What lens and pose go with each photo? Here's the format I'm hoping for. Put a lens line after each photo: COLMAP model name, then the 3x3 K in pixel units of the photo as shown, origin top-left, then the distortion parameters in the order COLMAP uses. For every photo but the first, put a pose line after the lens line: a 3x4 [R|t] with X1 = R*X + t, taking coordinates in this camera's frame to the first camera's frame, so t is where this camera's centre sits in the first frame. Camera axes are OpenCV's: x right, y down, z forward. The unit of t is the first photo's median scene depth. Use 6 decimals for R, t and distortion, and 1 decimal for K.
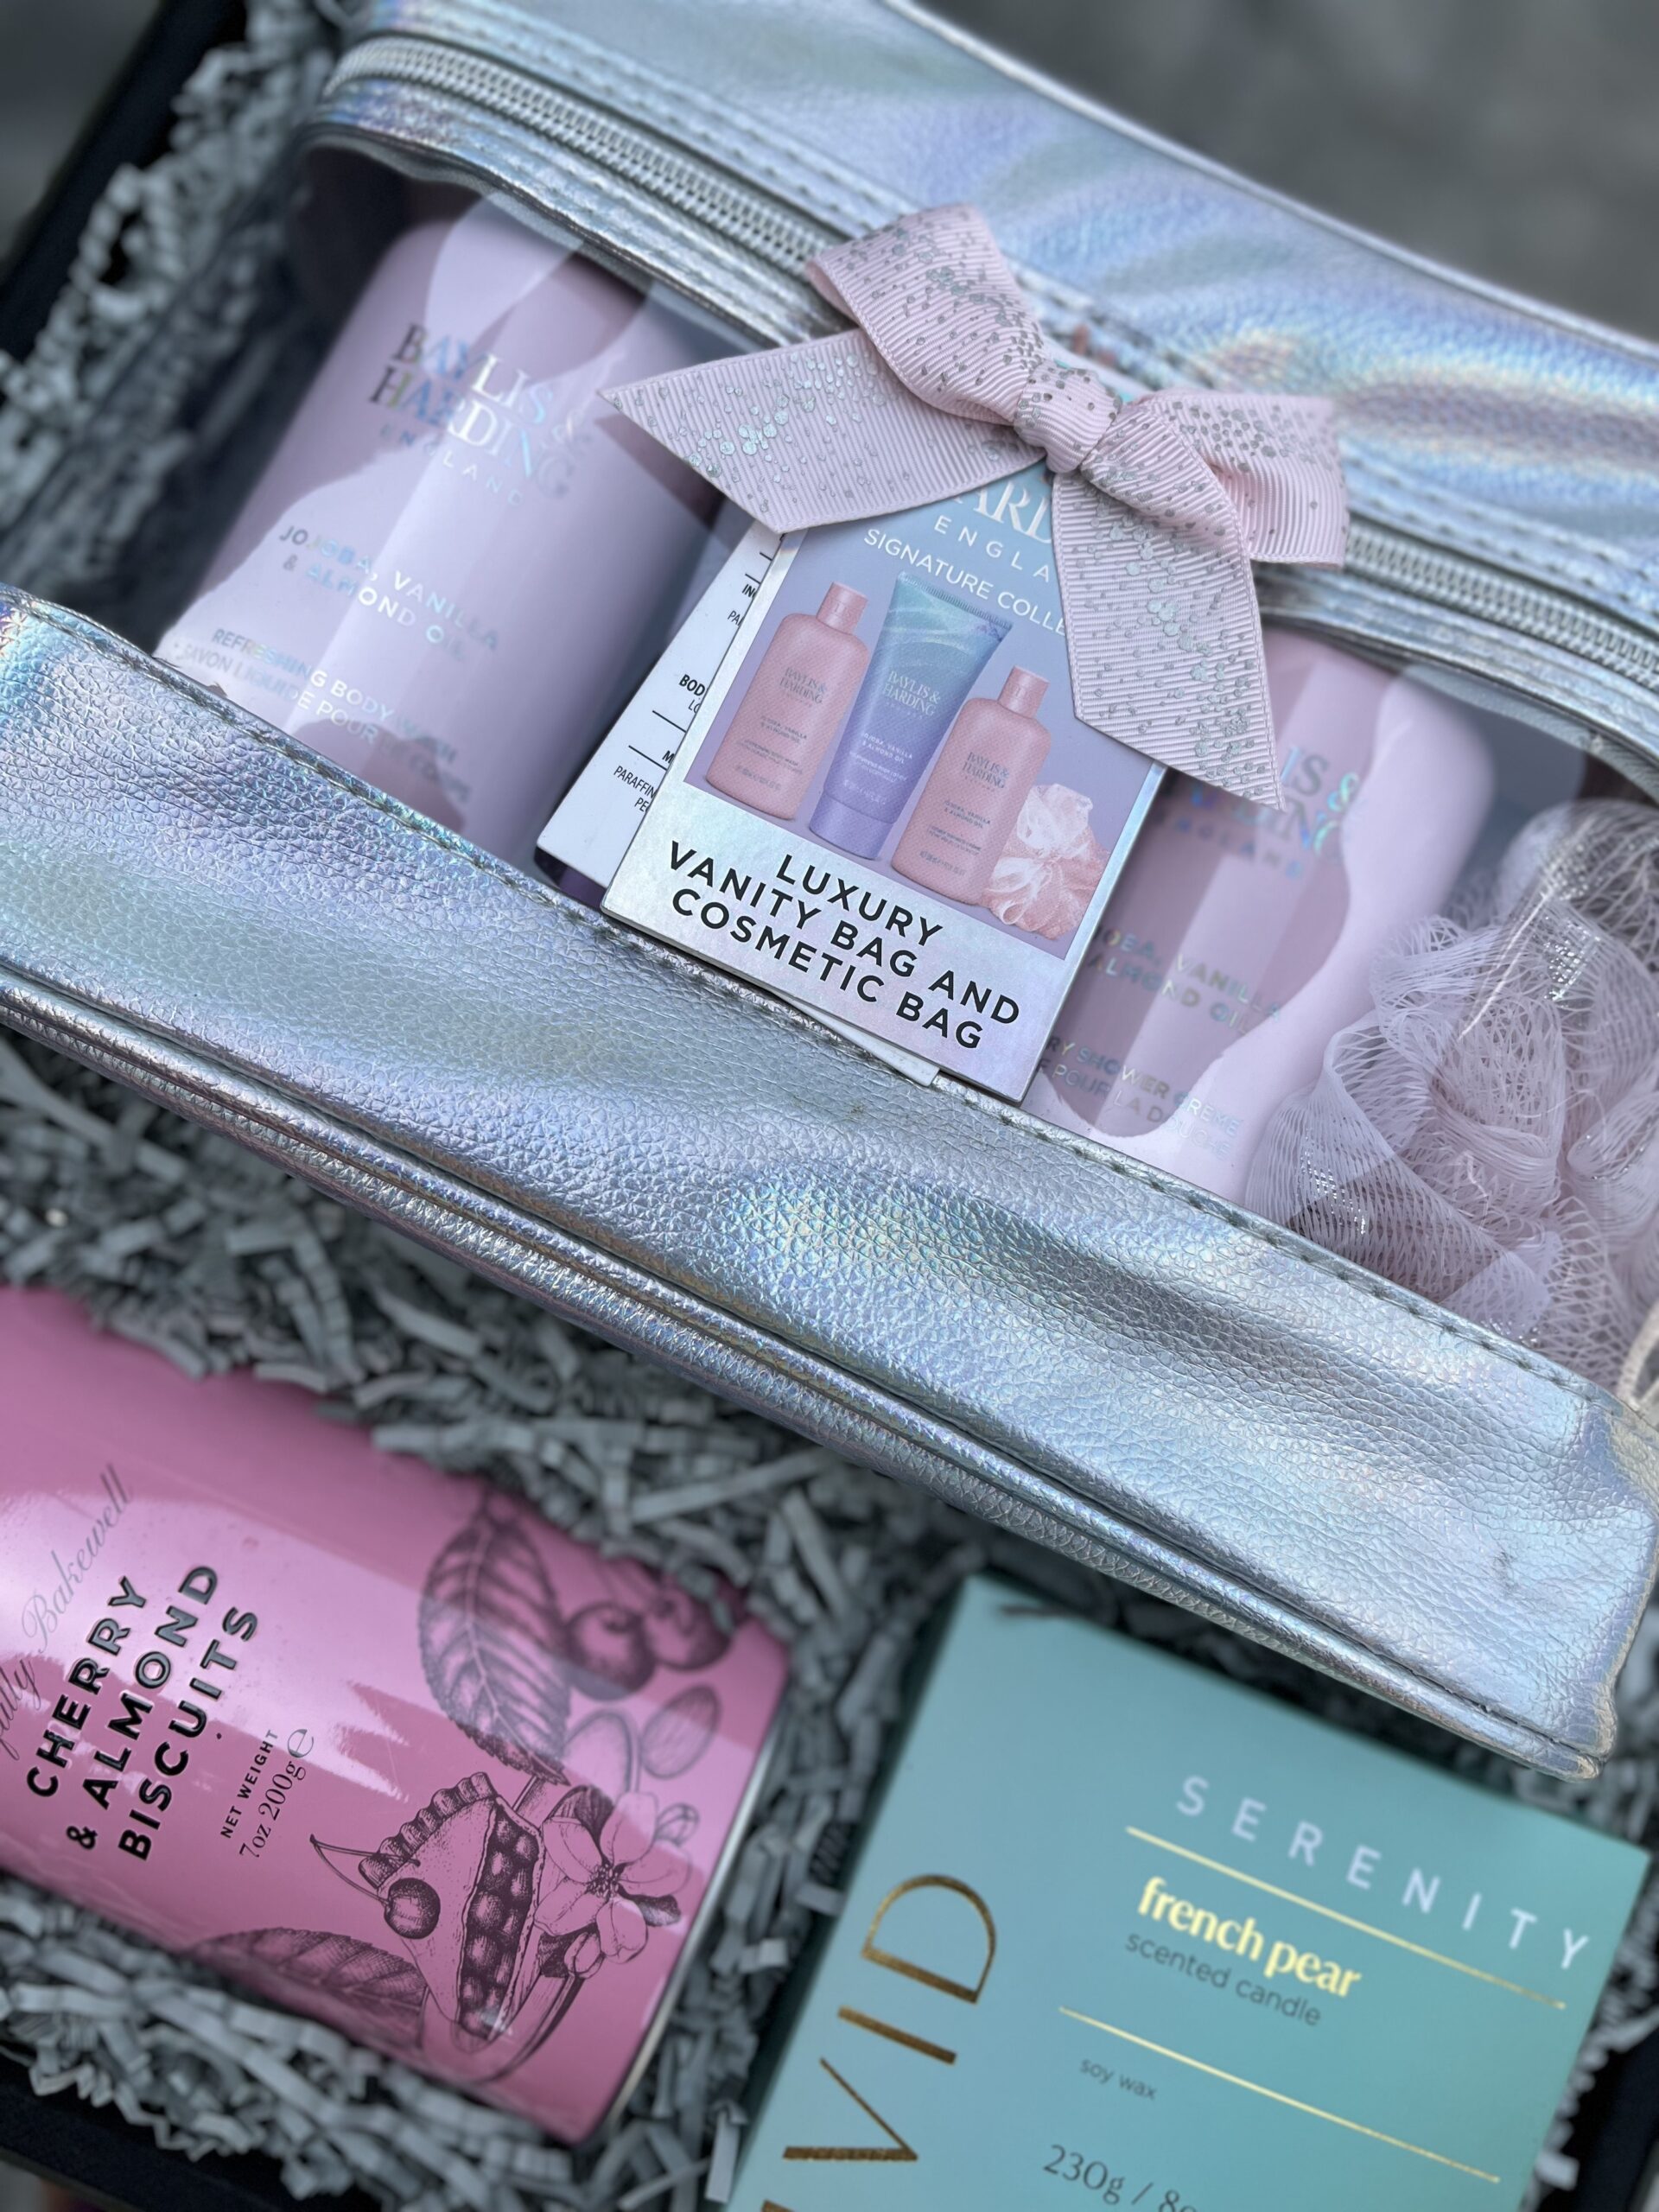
lens RADIAL K [[1744.0, 0, 798.7], [0, 1744.0, 1127.2], [0, 0, 1]] dist [0.088553, -0.167880]
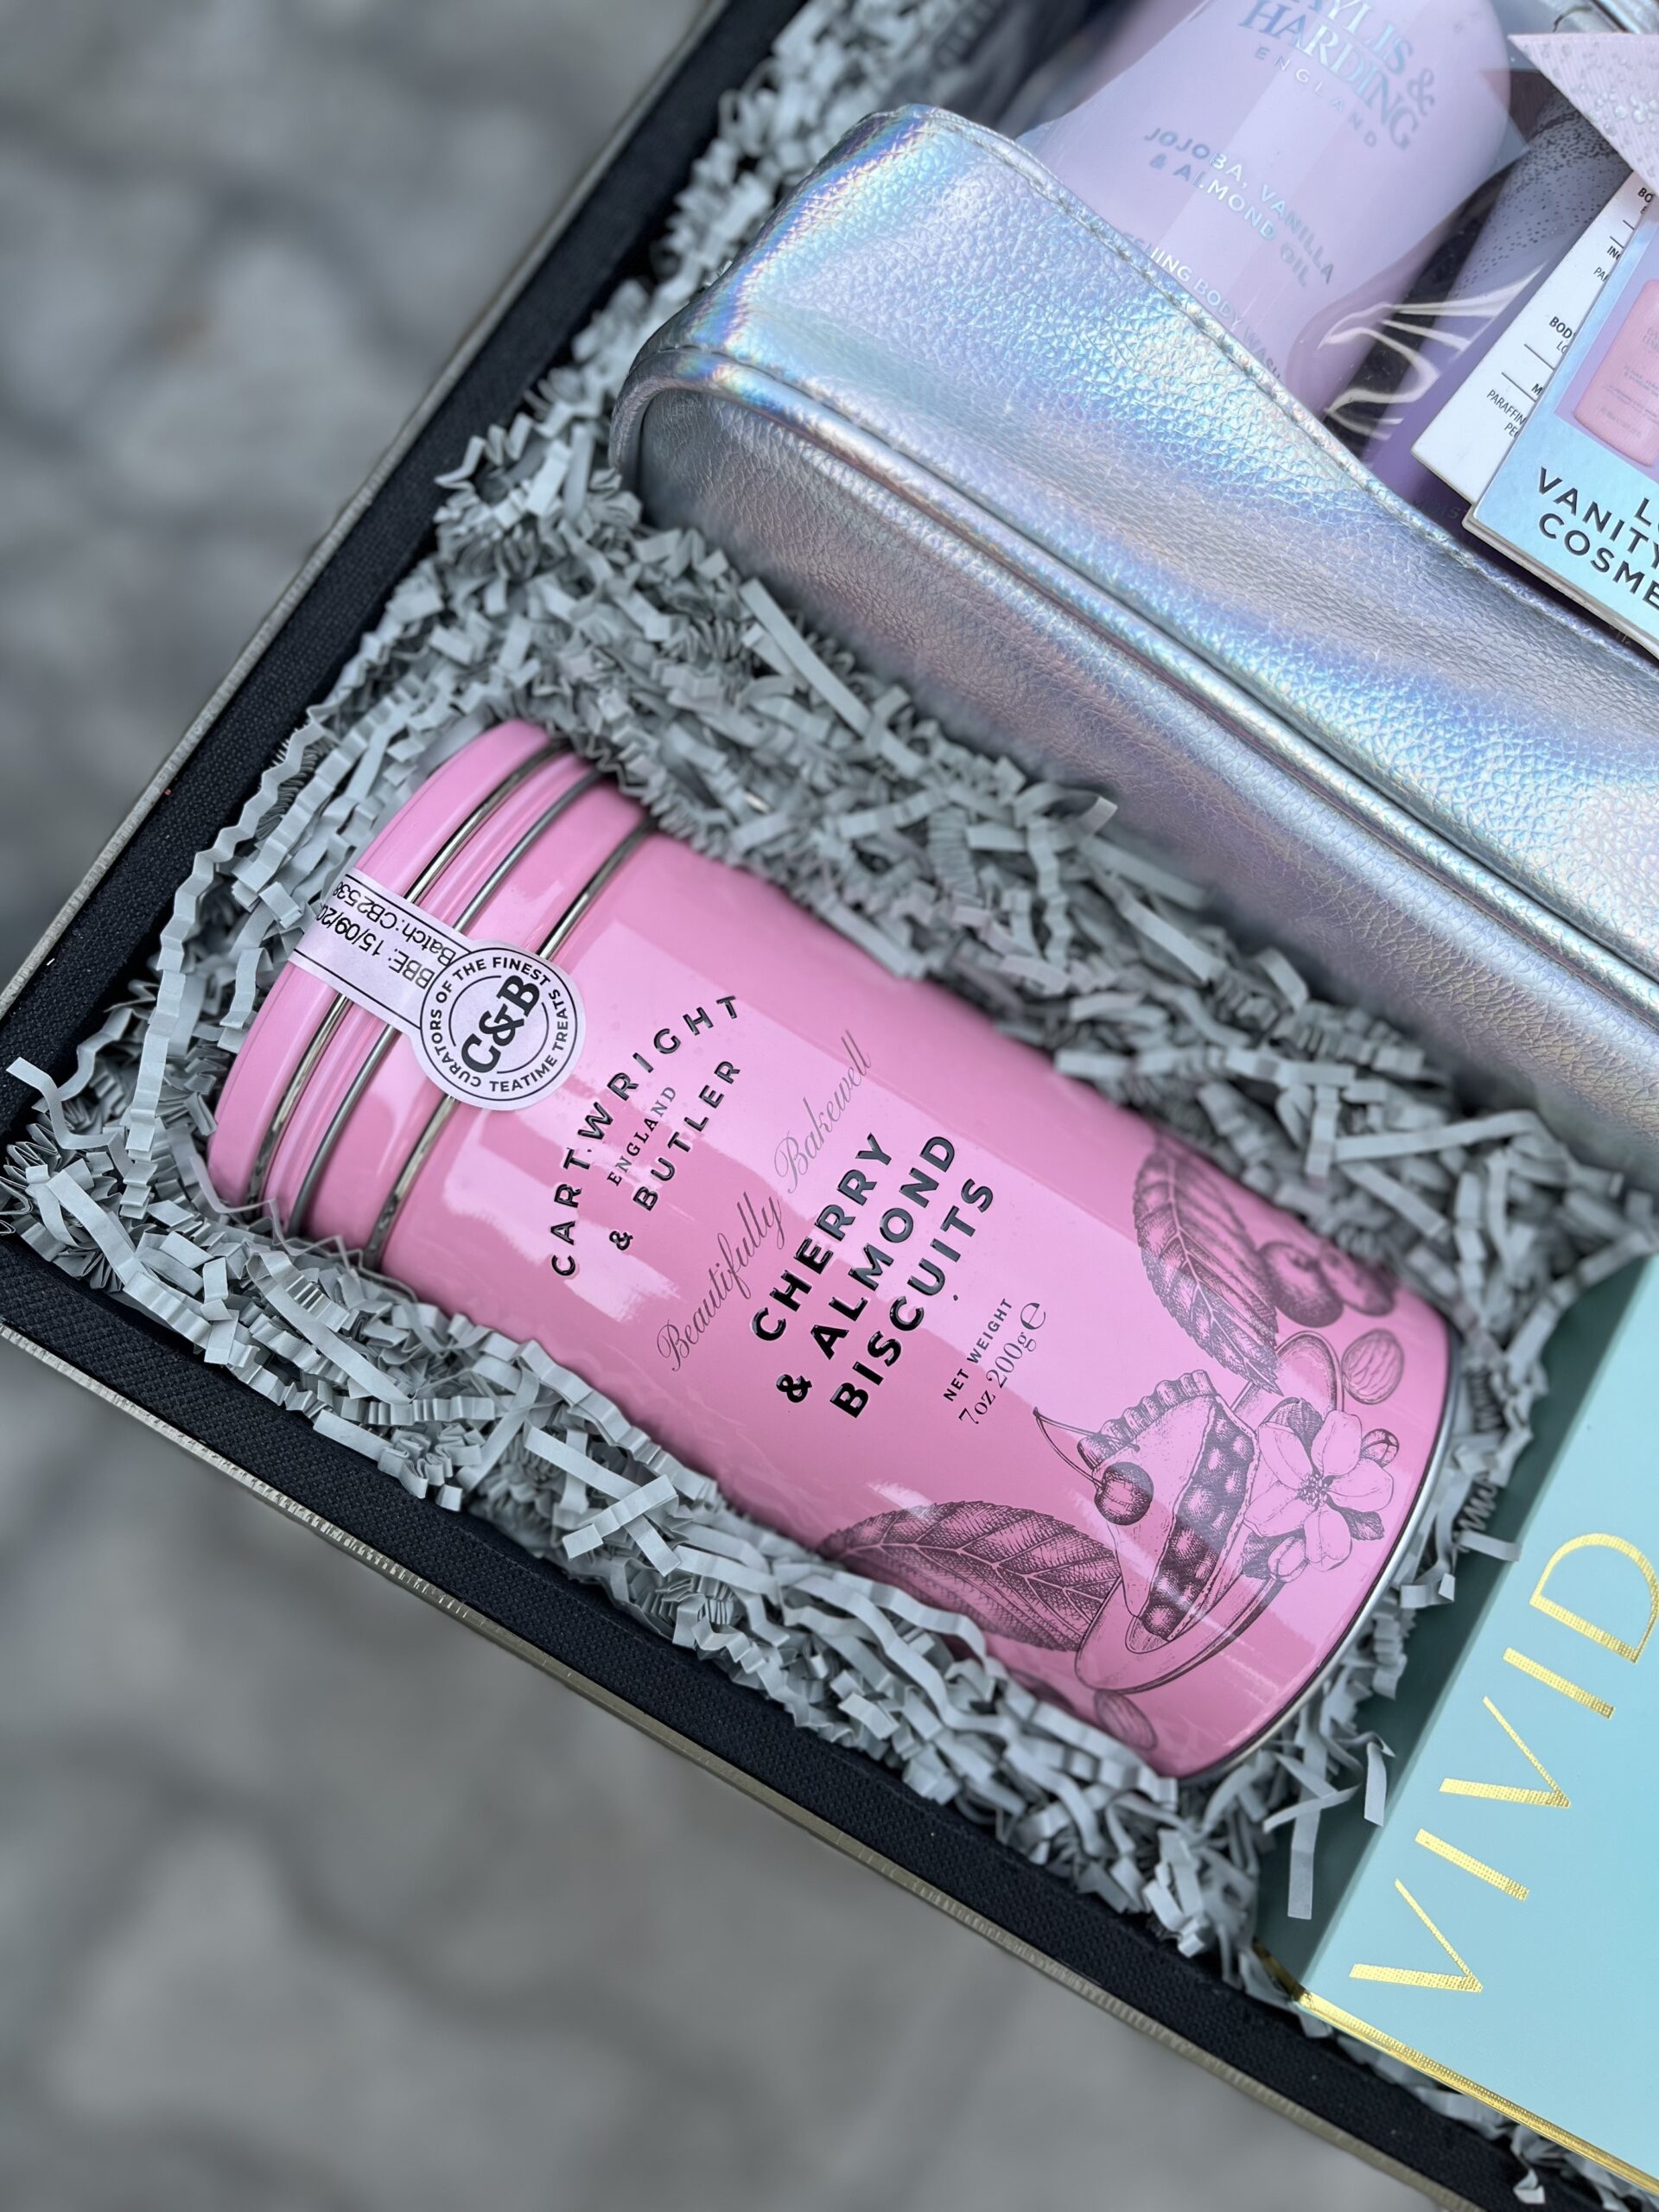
lens RADIAL K [[1699.2, 0, 822.5], [0, 1699.2, 1102.6], [0, 0, 1]] dist [0.050263, -0.101151]
pose [[0.990430, 0.129101, 0.048809, -0.464822], [-0.128227, 0.991530, -0.020640, 0.264098], [-0.051060, 0.014184, 0.998595, 0.036253]]
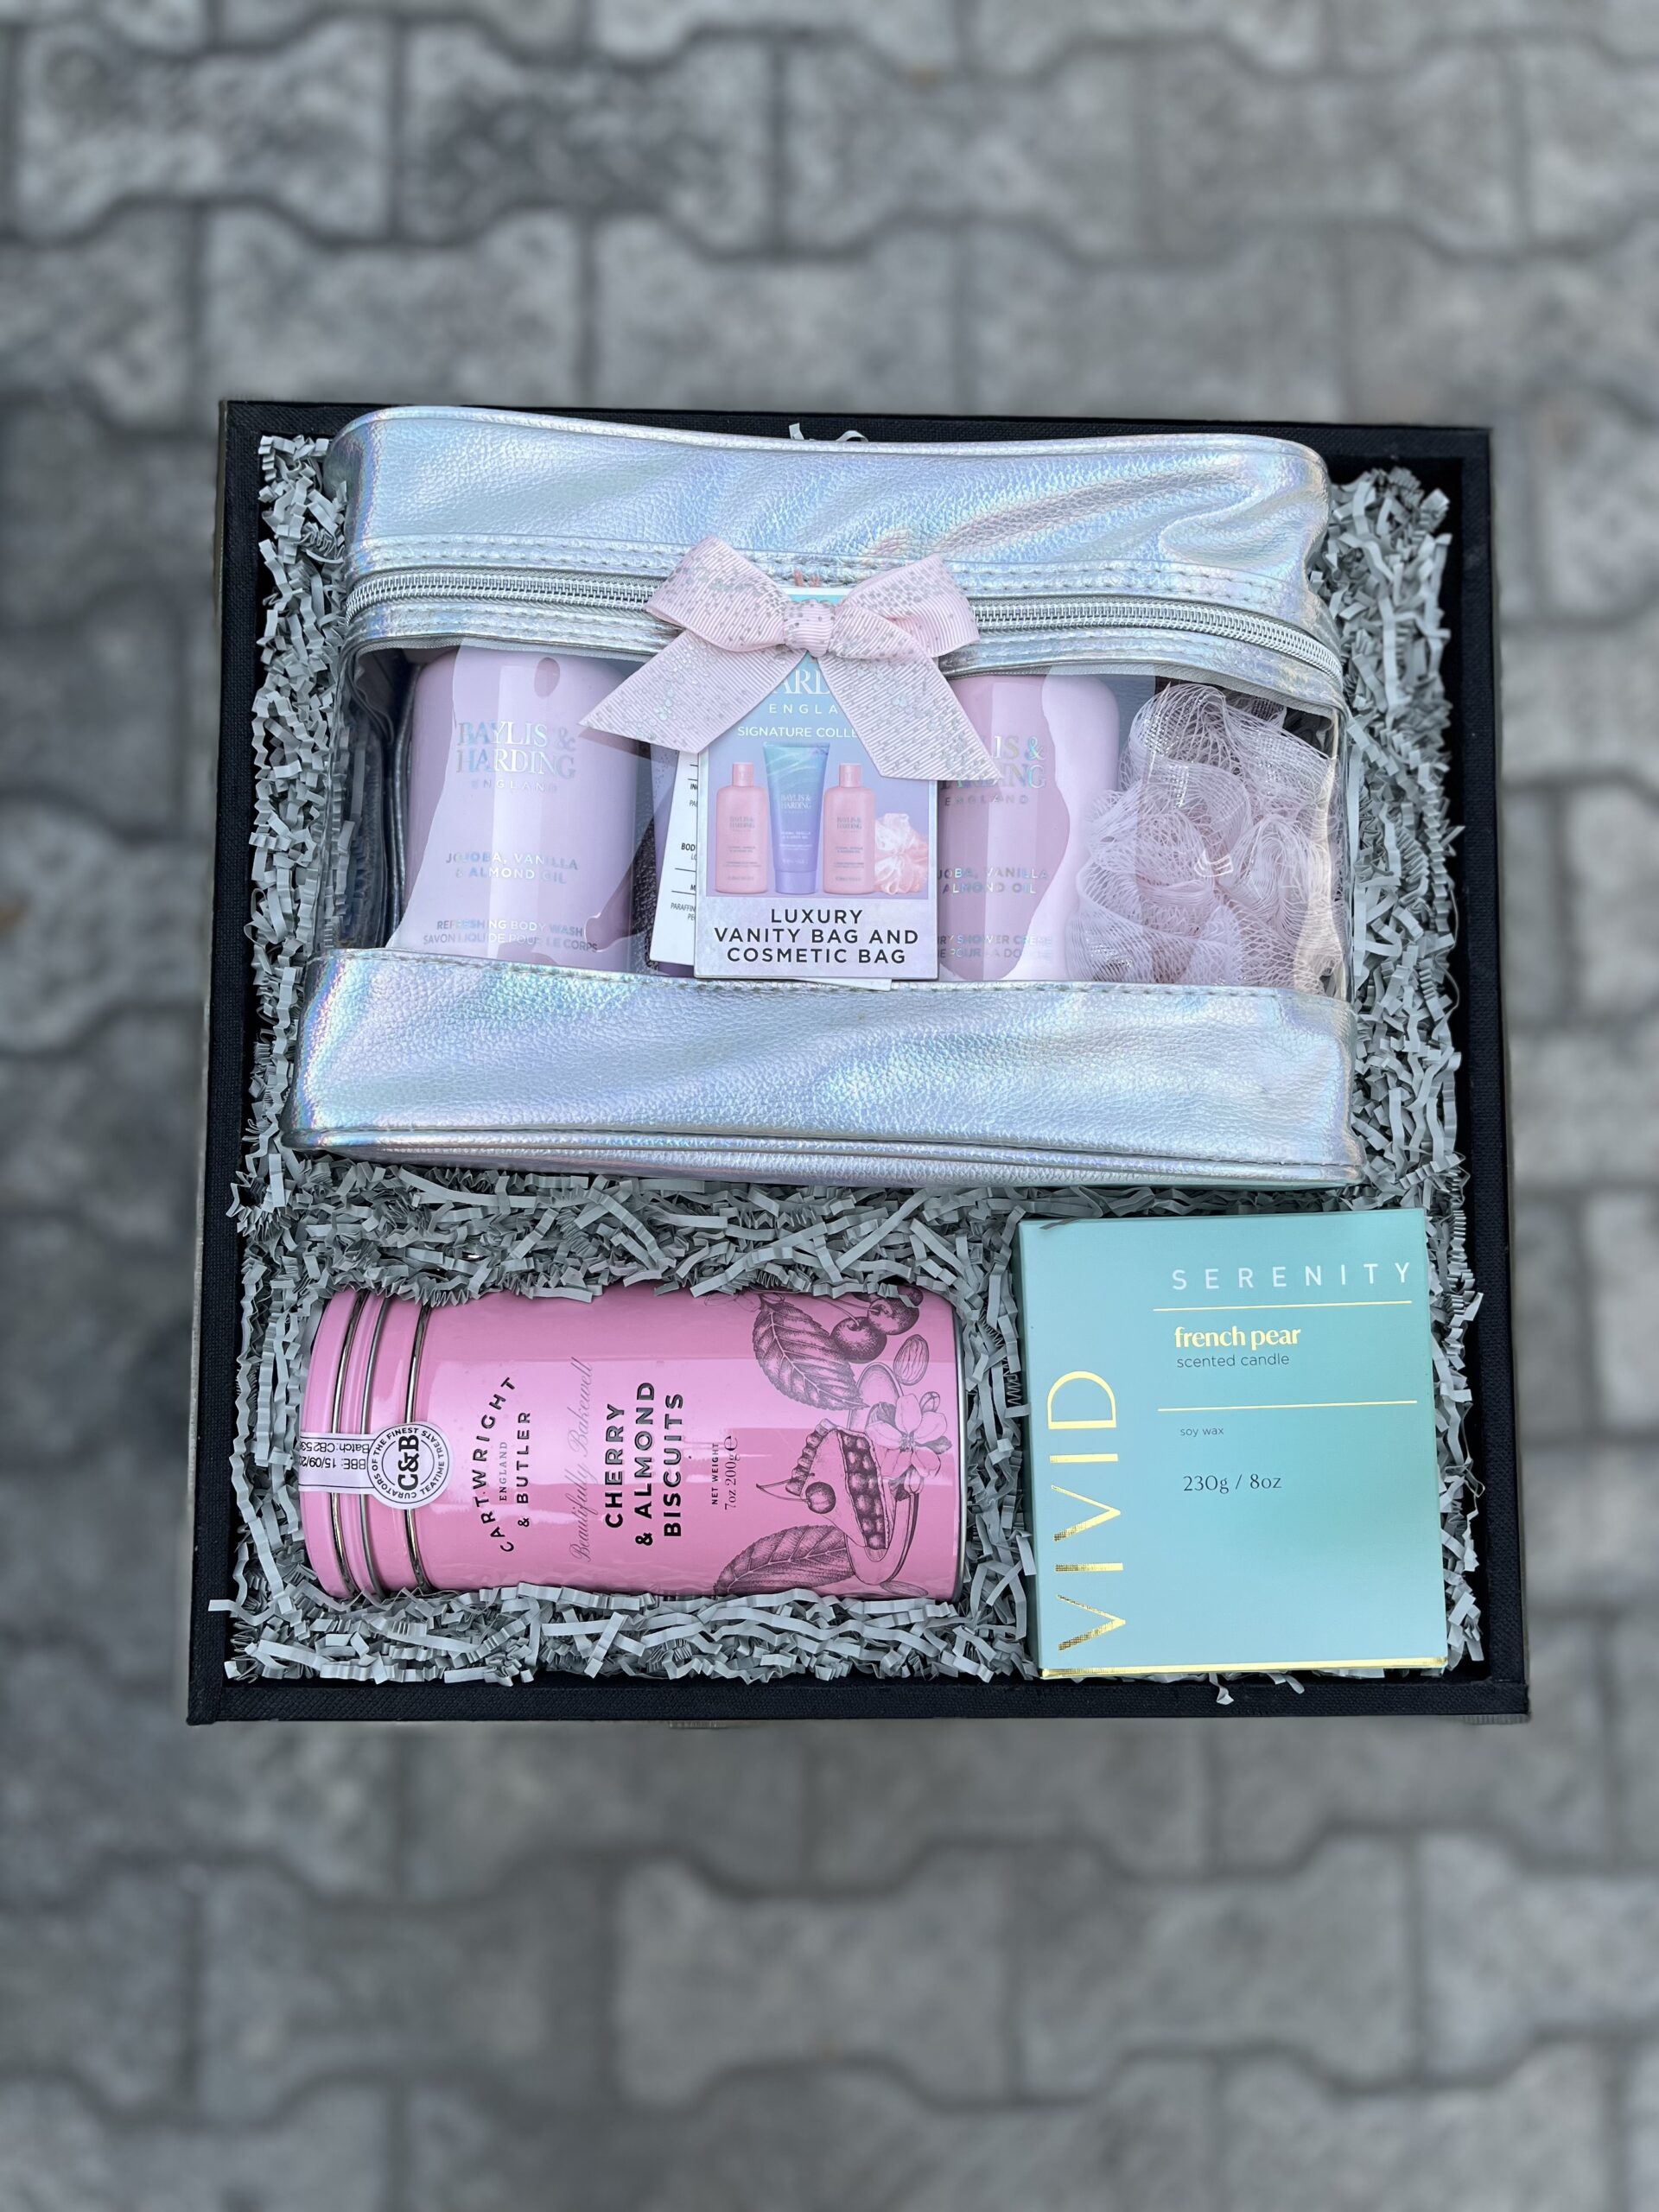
lens RADIAL K [[1699.2, 0, 822.5], [0, 1699.2, 1102.6], [0, 0, 1]] dist [0.050263, -0.101151]
pose [[0.910887, -0.412515, -0.010826, -0.022015], [0.412633, 0.910238, 0.034656, -0.006423], [-0.004442, -0.036035, 0.999341, -0.813872]]
